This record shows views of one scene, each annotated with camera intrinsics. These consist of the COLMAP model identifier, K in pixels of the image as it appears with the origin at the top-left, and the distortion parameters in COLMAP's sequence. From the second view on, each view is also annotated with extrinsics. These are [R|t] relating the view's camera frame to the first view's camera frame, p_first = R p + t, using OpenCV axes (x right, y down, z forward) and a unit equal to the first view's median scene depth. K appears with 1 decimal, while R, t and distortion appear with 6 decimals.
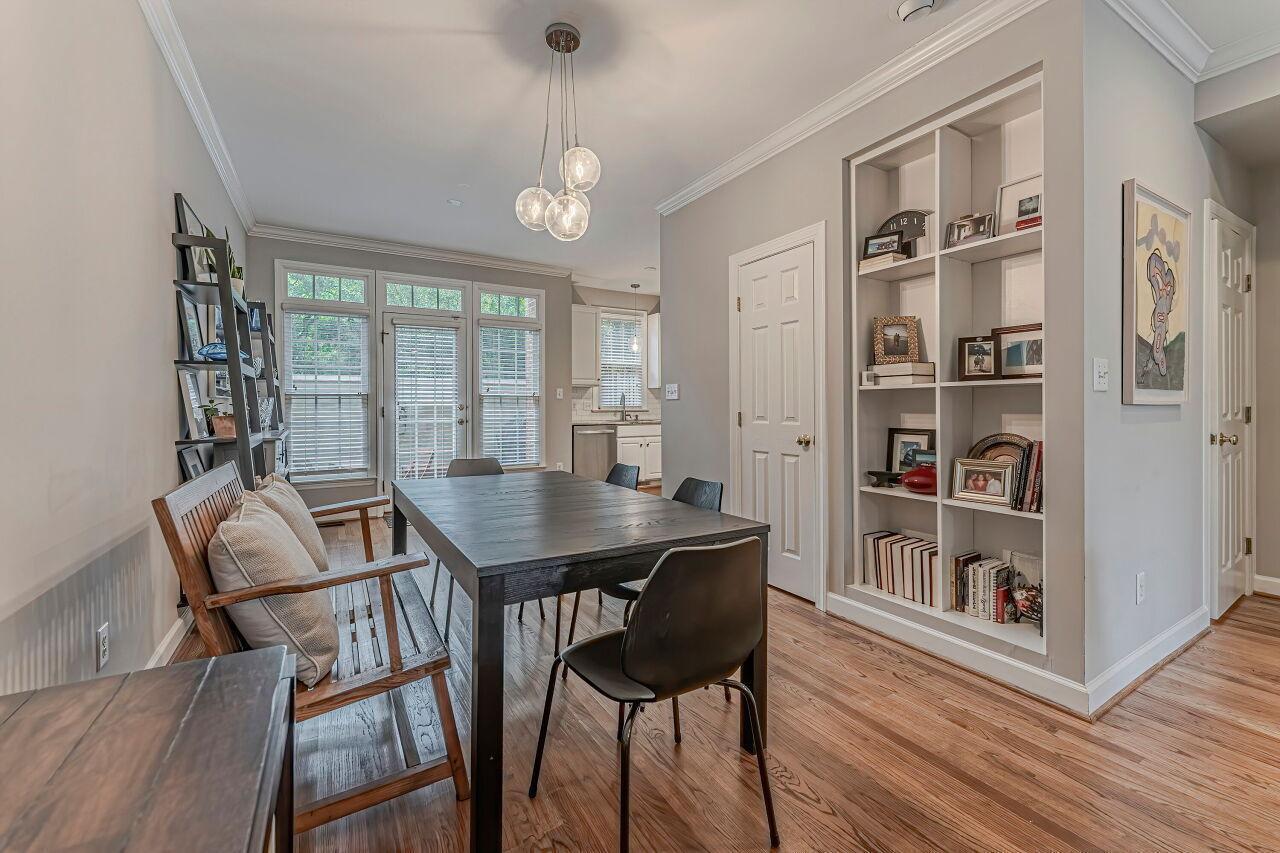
lens RADIAL K [[529.9, 0, 633.1], [0, 529.9, 422.2], [0, 0, 1]] dist [0.000098, 0.000263]
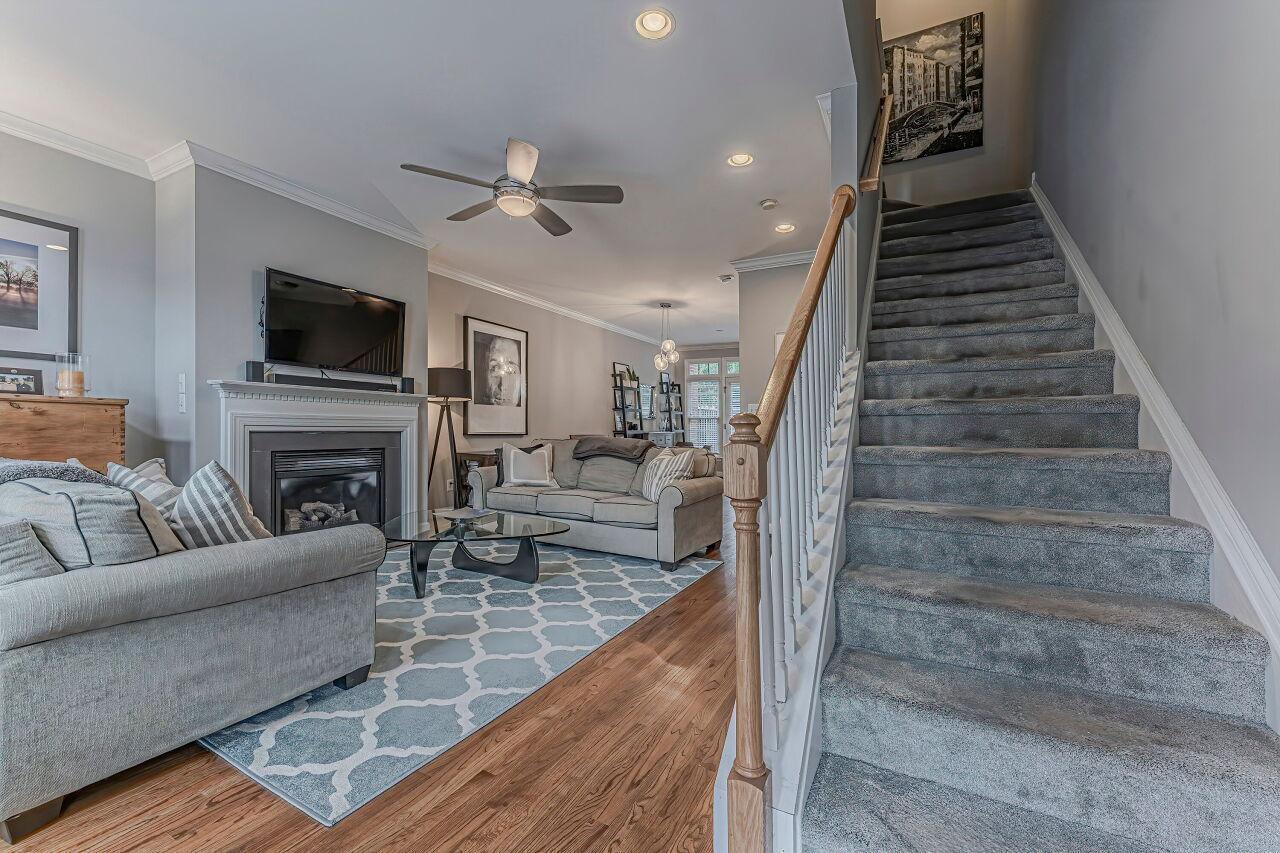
lens RADIAL K [[529.9, 0, 633.1], [0, 529.9, 422.2], [0, 0, 1]] dist [0.000098, 0.000263]
pose [[0.519698, 0.002738, -0.854346, 1.019401], [-0.037131, 0.999122, -0.019385, 0.017889], [0.853543, 0.041797, 0.519344, -0.335017]]
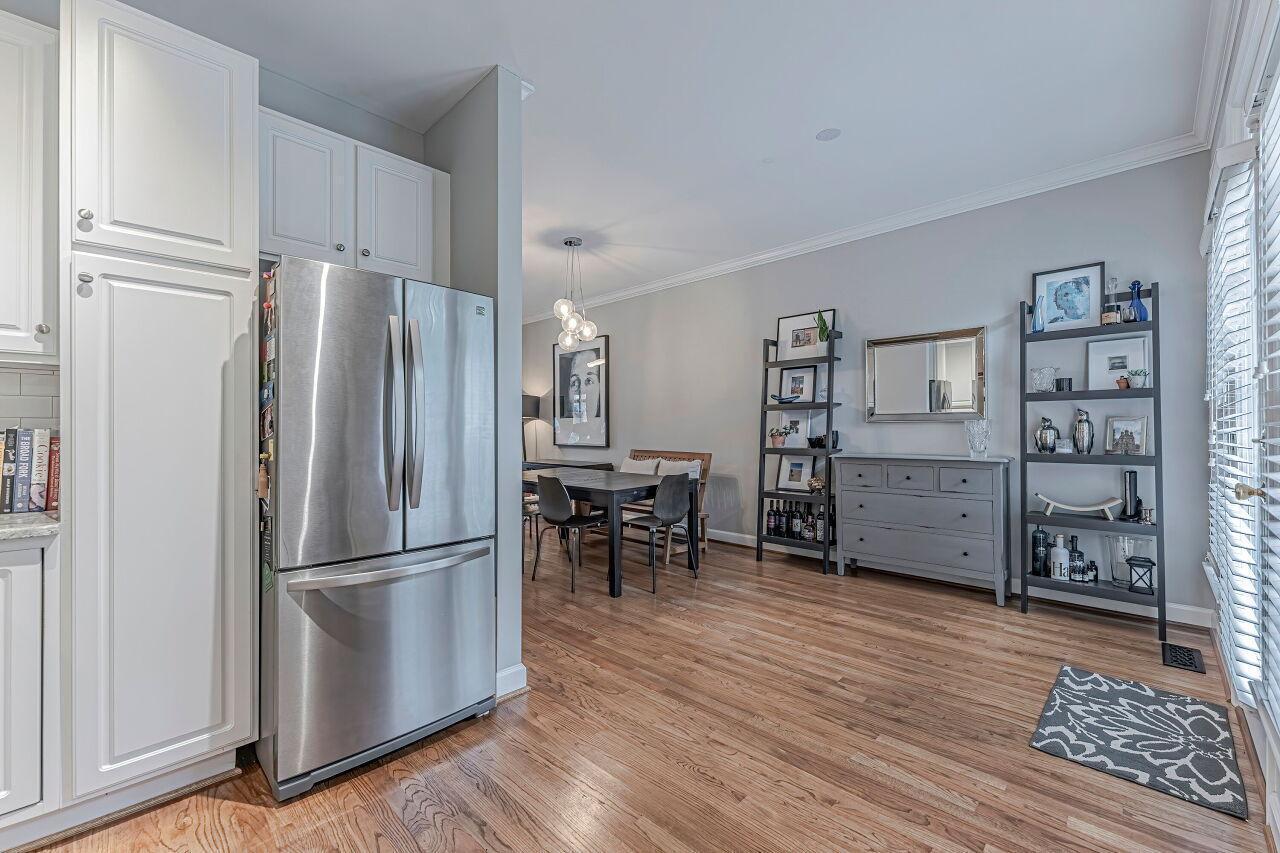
lens RADIAL K [[529.9, 0, 633.1], [0, 529.9, 422.2], [0, 0, 1]] dist [0.000098, 0.000263]
pose [[-0.966229, 0.005689, -0.257621, 0.058425], [0.002147, 0.999899, 0.014029, -0.036769], [0.257675, 0.013002, -0.966144, 1.232309]]
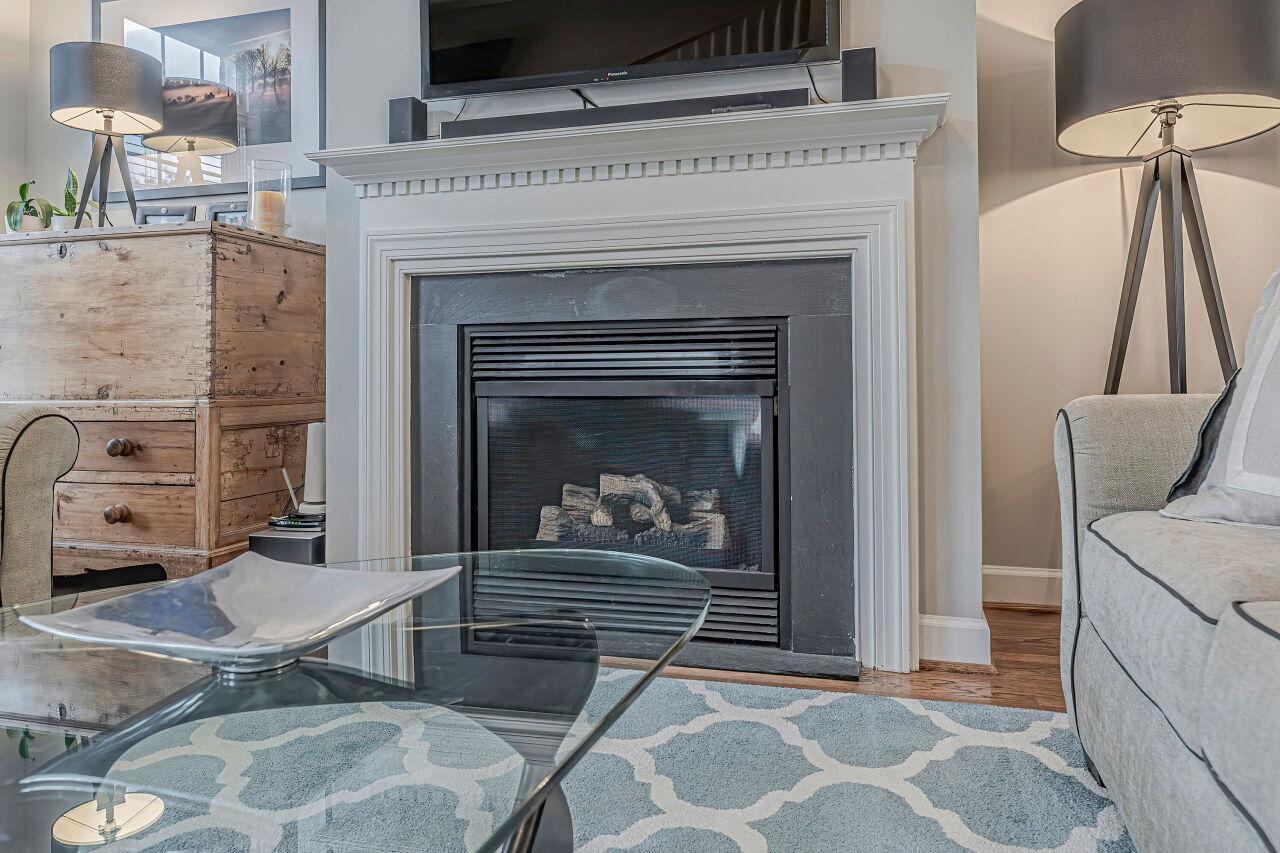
lens RADIAL K [[867.9, 0, 642.9], [0, 867.9, 369.3], [0, 0, 1]] dist [0.005887, 0.001579]
pose [[-0.717525, 0.003125, -0.696526, 0.430757], [-0.008833, 0.999869, 0.013585, 0.074519], [0.696477, 0.015900, -0.717403, -0.002128]]
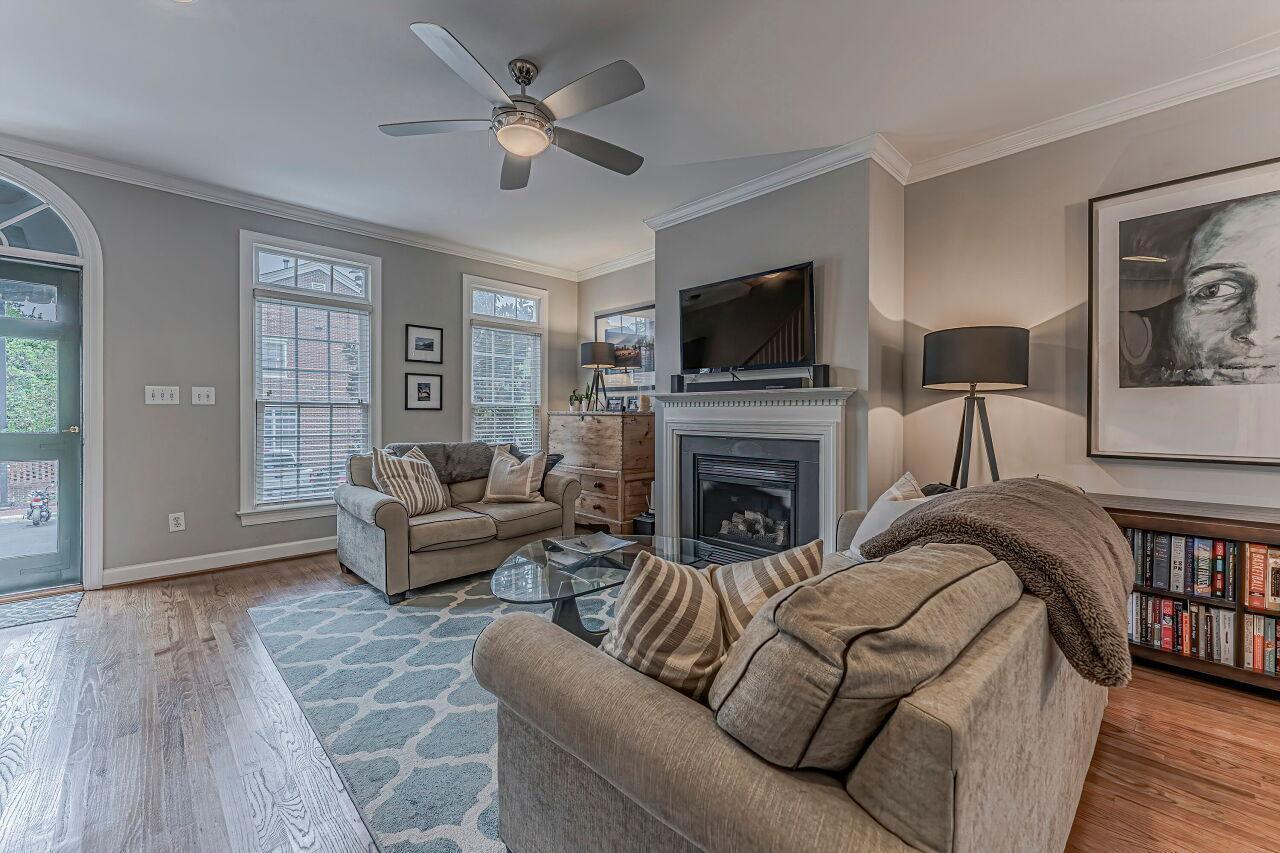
lens RADIAL K [[529.9, 0, 633.1], [0, 529.9, 422.2], [0, 0, 1]] dist [0.000098, 0.000263]
pose [[-0.972796, 0.003427, -0.231639, 0.450850], [-0.006080, 0.999168, 0.040319, -0.014628], [0.231584, 0.040631, -0.971966, 0.328004]]
